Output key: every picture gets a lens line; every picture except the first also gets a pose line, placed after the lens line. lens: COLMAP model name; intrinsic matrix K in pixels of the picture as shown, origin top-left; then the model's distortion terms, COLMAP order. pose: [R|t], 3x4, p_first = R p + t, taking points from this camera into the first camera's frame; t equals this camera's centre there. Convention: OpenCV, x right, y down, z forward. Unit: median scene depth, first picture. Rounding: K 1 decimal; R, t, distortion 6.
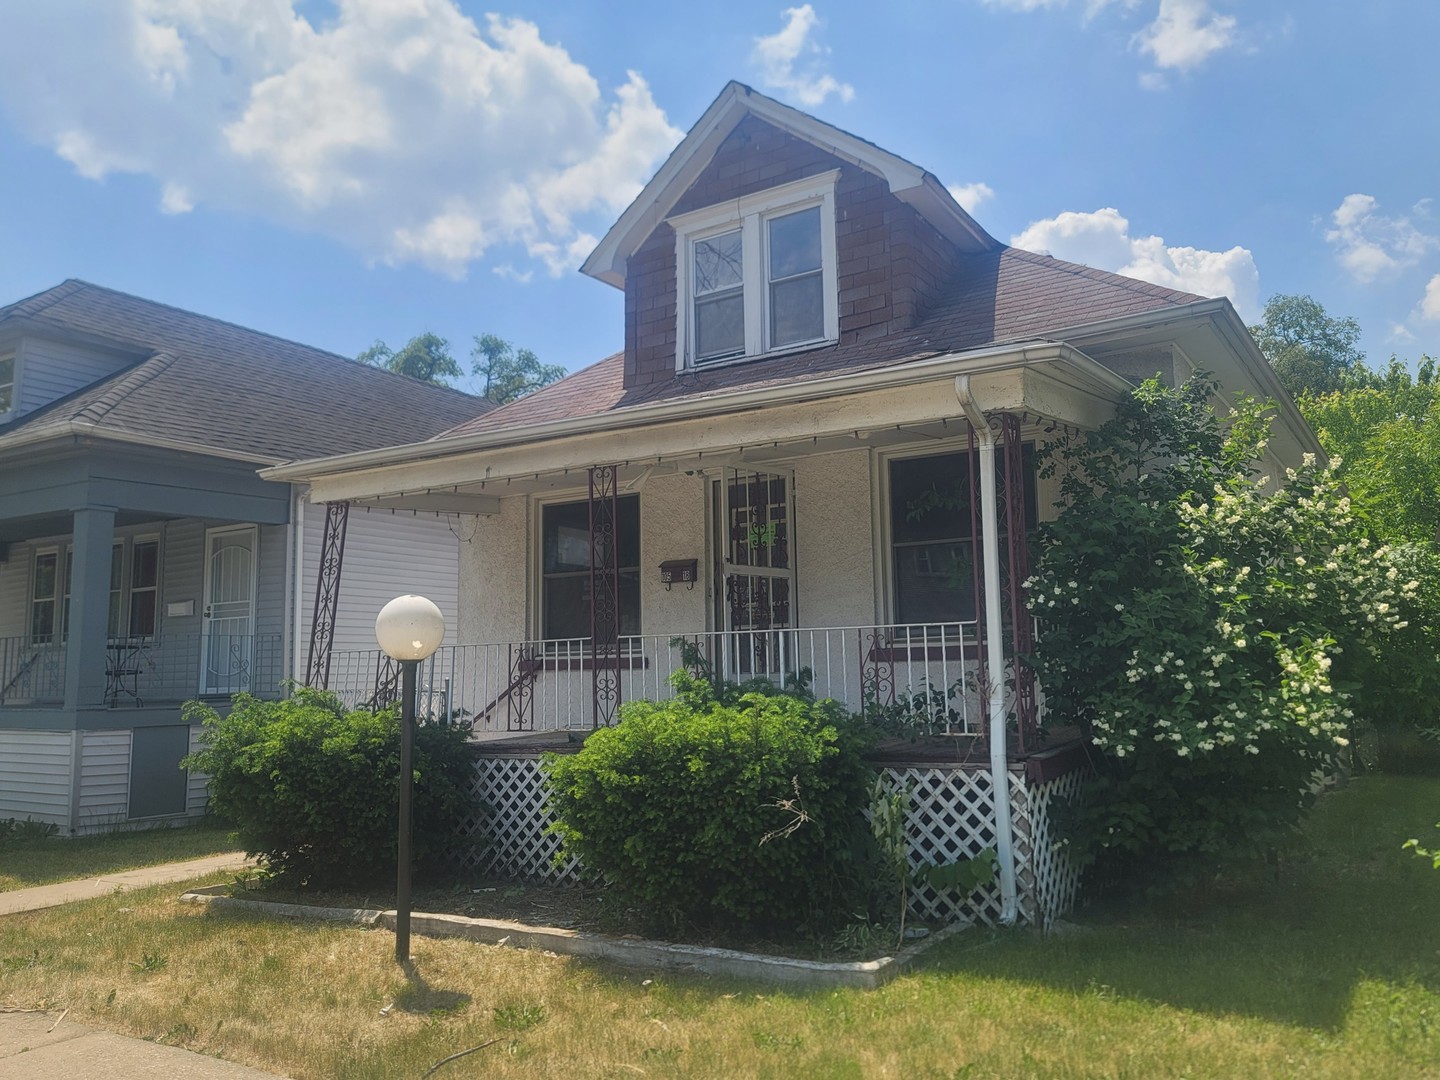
lens RADIAL K [[1223.0, 0, 720.0], [0, 1223.0, 540.4], [0, 0, 1]] dist [0.062377, -0.010439]
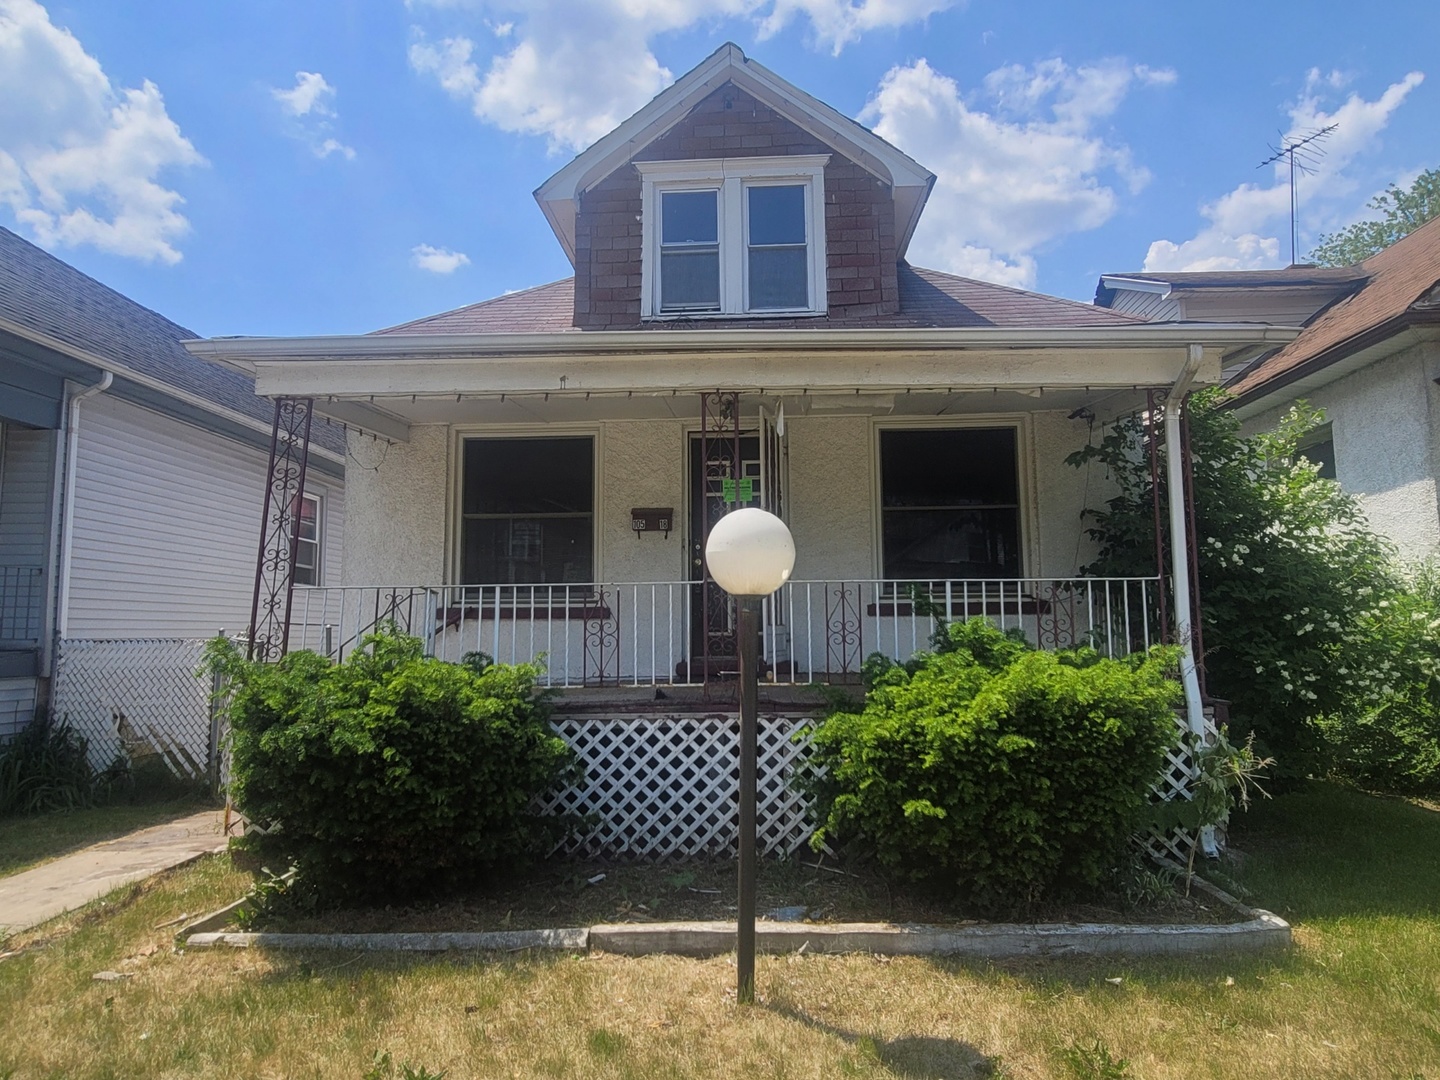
lens RADIAL K [[919.2, 0, 718.7], [0, 919.2, 539.0], [0, 0, 1]] dist [-0.003230, 0.008460]
pose [[0.853416, 0.064135, 0.517269, -0.366117], [-0.065796, 0.997718, -0.015152, 0.048193], [-0.517061, -0.021104, 0.855689, 0.348801]]
